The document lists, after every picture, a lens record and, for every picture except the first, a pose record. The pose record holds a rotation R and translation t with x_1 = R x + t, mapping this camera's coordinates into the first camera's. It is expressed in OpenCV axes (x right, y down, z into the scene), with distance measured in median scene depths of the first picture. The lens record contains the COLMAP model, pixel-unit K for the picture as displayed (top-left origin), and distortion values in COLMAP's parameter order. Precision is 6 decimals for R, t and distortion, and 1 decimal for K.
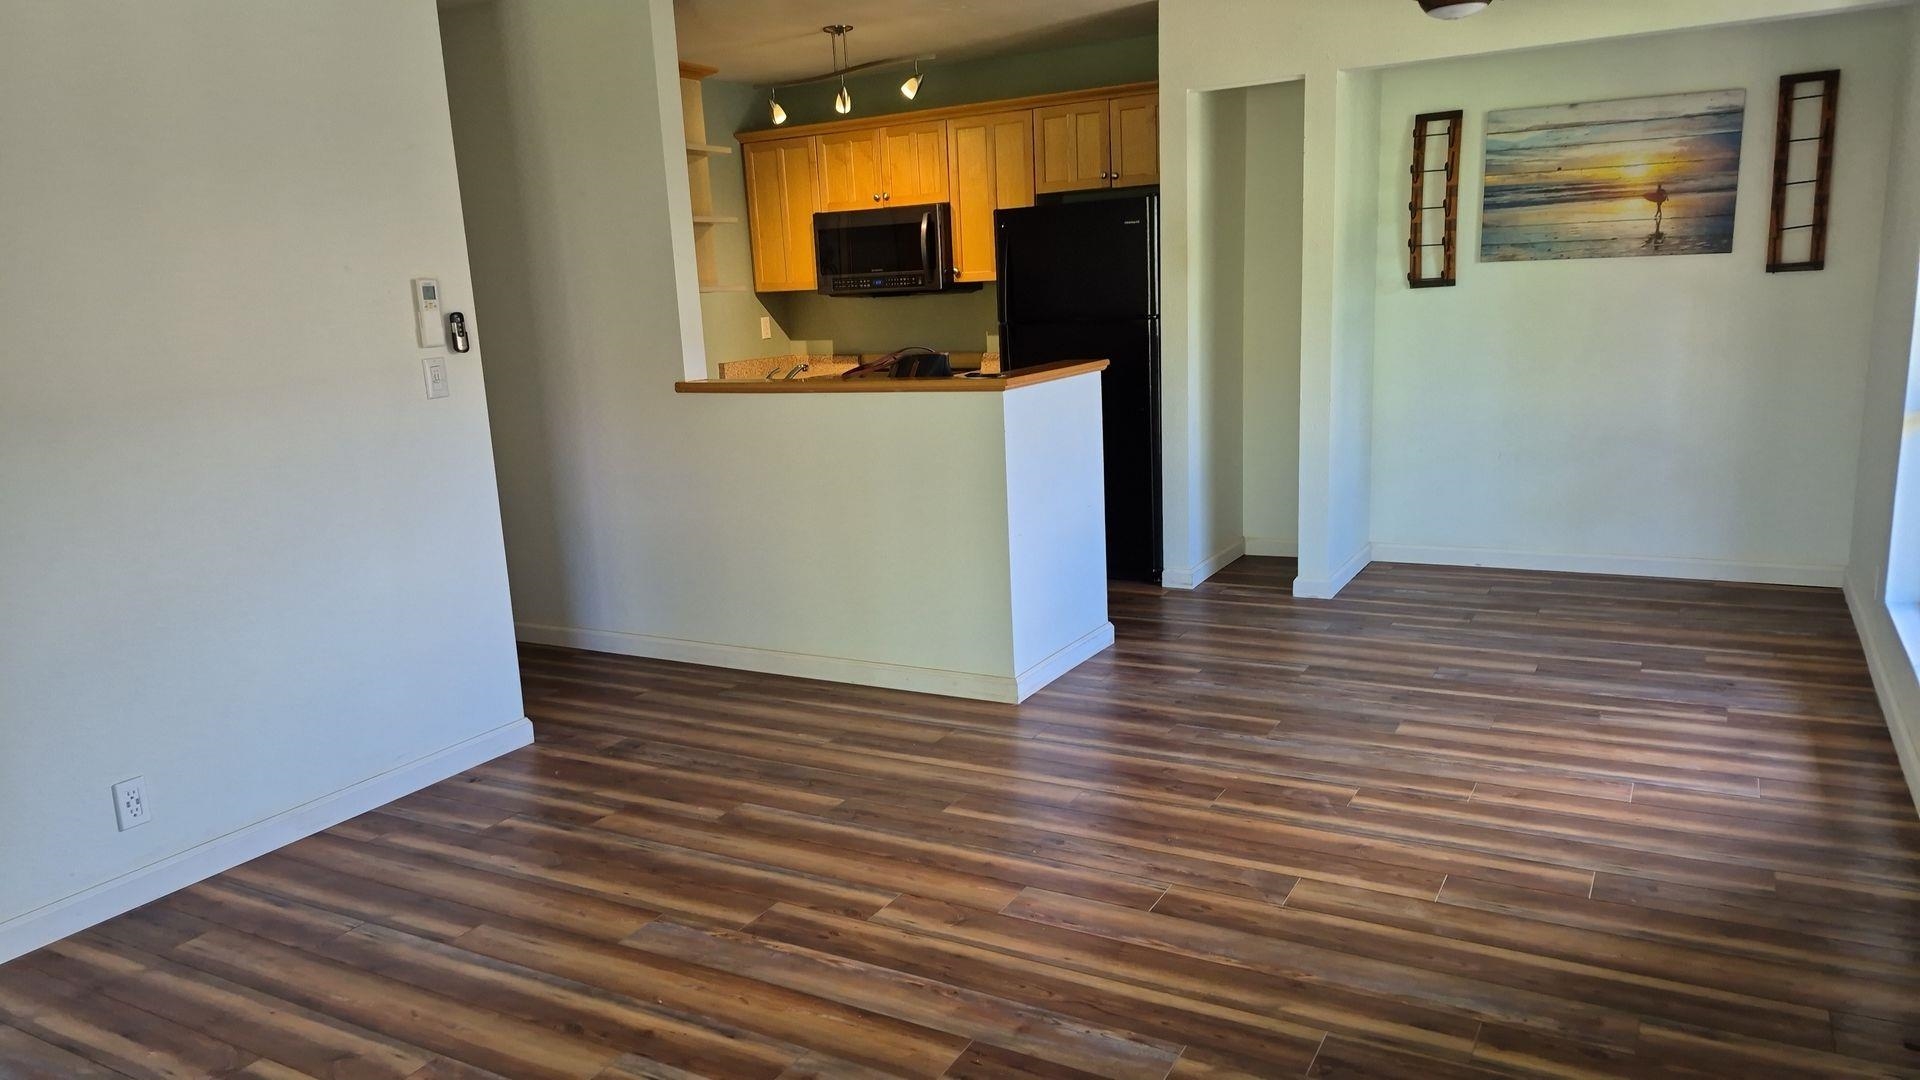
lens RADIAL K [[1314.6, 0, 960.0], [0, 1314.6, 540.0], [0, 0, 1]] dist [-0.001912, -0.034320]
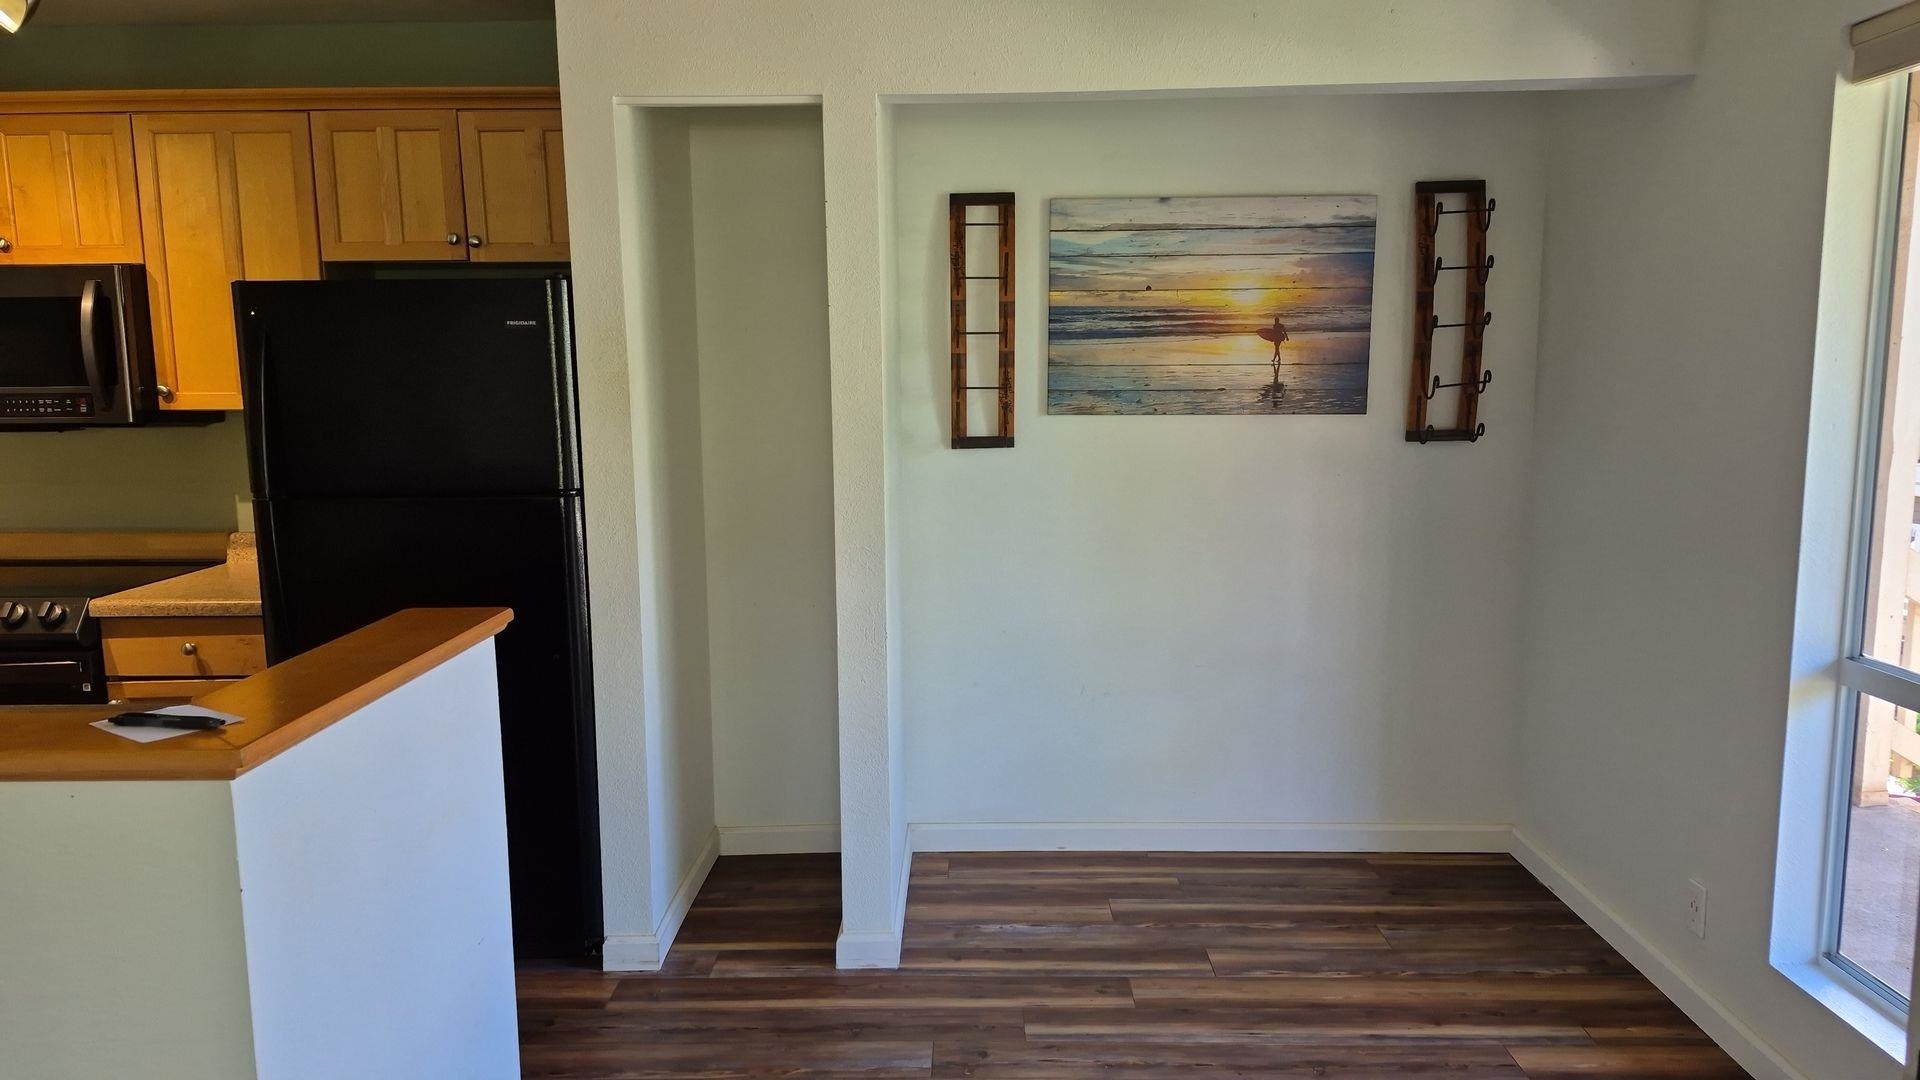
lens RADIAL K [[1355.8, 0, 966.5], [0, 1355.8, 560.5], [0, 0, 1]] dist [0.101263, -0.116920]
pose [[0.879591, -0.018623, 0.475366, 0.019879], [0.054429, 0.996611, -0.061671, -0.096410], [-0.472607, 0.080119, 0.877624, 0.411005]]
